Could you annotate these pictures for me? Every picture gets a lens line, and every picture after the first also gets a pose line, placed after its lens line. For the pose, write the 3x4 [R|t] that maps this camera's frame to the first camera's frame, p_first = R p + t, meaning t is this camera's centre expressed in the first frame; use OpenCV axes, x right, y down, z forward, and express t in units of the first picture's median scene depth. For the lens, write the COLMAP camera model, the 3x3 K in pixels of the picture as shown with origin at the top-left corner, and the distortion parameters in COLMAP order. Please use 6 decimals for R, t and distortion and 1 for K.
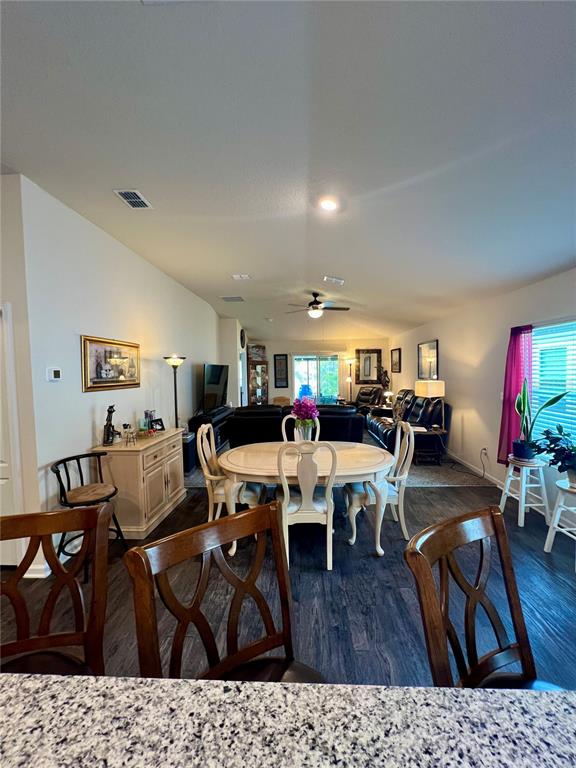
lens RADIAL K [[307.6, 0, 294.4], [0, 307.6, 386.5], [0, 0, 1]] dist [-0.001346, -0.000013]
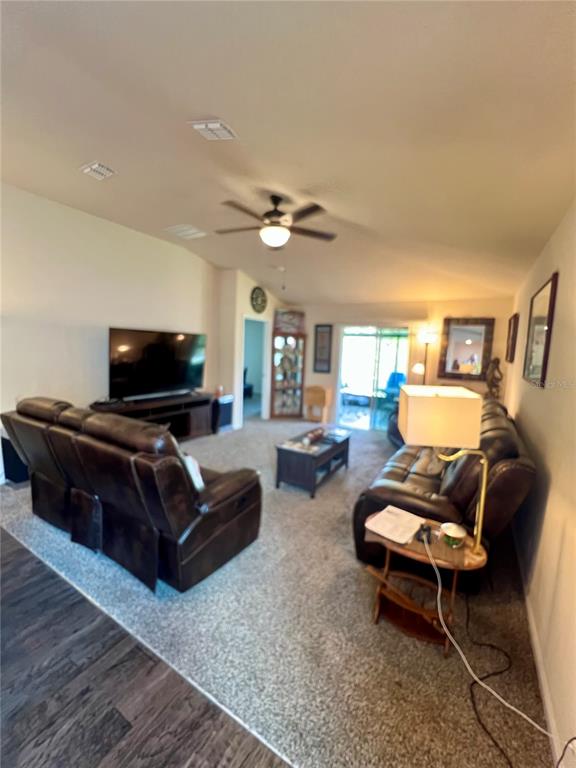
lens RADIAL K [[316.2, 0, 293.1], [0, 316.2, 382.4], [0, 0, 1]] dist [-0.014947, 0.002206]
pose [[0.877392, 0.103894, -0.468391, 0.451863], [-0.080544, 0.994313, 0.069674, -0.036219], [0.472966, -0.023406, 0.880770, 0.647092]]
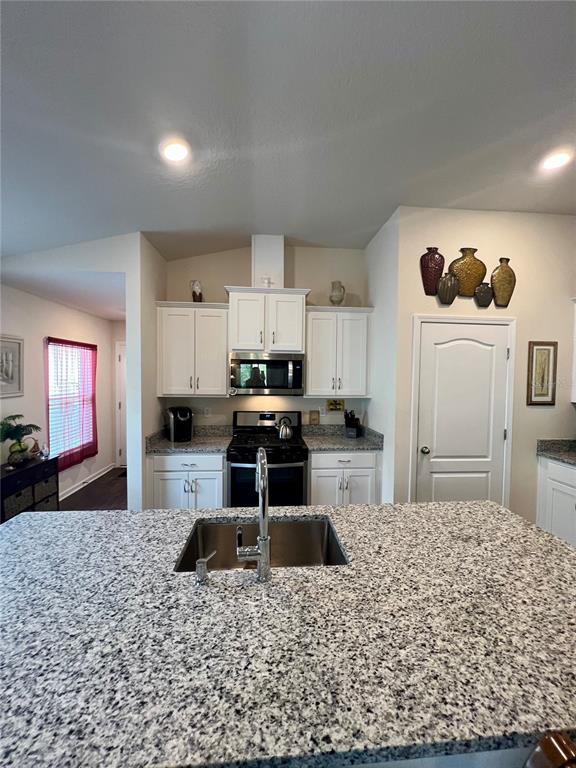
lens RADIAL K [[307.6, 0, 289.5], [0, 307.6, 384.4], [0, 0, 1]] dist [-0.001346, -0.000013]
pose [[-0.993967, 0.012118, -0.109004, -0.002976], [0.003009, 0.996517, 0.083341, -0.019030], [0.109634, 0.082510, -0.990542, 0.239513]]
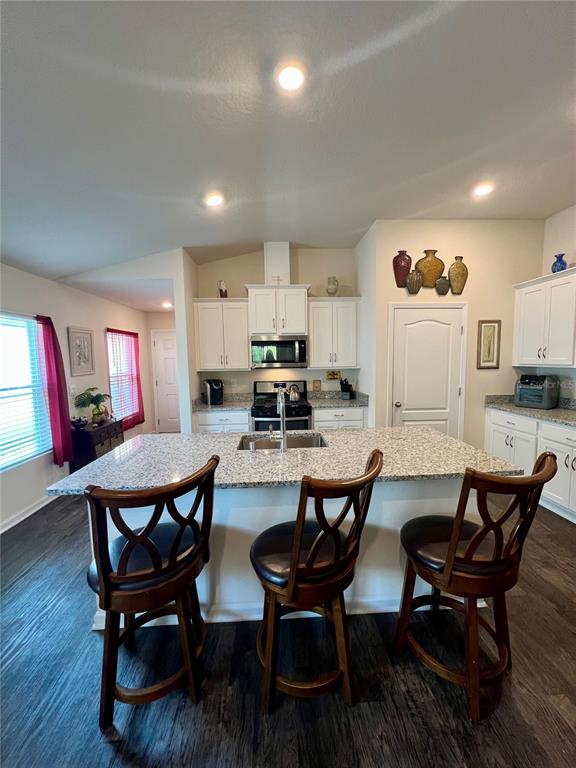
lens RADIAL K [[307.6, 0, 289.2], [0, 307.6, 384.6], [0, 0, 1]] dist [-0.001346, -0.000013]
pose [[-0.996101, 0.043717, -0.076621, 0.013891], [0.032612, 0.989526, 0.140625, -0.015114], [0.081966, 0.137578, -0.987094, 0.436310]]
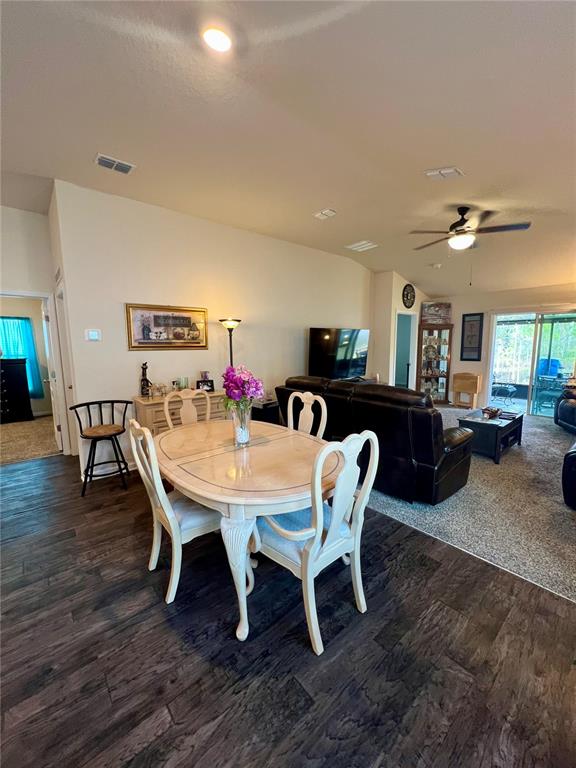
lens RADIAL K [[307.6, 0, 292.5], [0, 307.6, 388.4], [0, 0, 1]] dist [-0.001346, -0.000013]
pose [[0.676423, 0.119719, -0.726718, 0.398199], [-0.041796, 0.991350, 0.124410, -0.008023], [0.735326, -0.053780, 0.675576, 0.383135]]
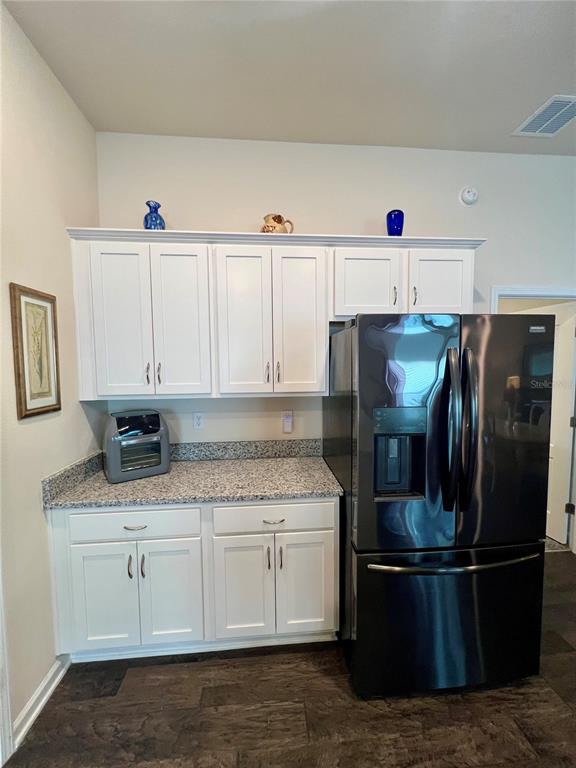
lens RADIAL K [[307.6, 0, 288.1], [0, 307.6, 381.5], [0, 0, 1]] dist [-0.001346, -0.000013]
pose [[0.107320, 0.078803, -0.991097, -0.206216], [-0.043262, 0.996280, 0.074531, 0.003689], [0.993283, 0.034879, 0.110330, -0.066976]]
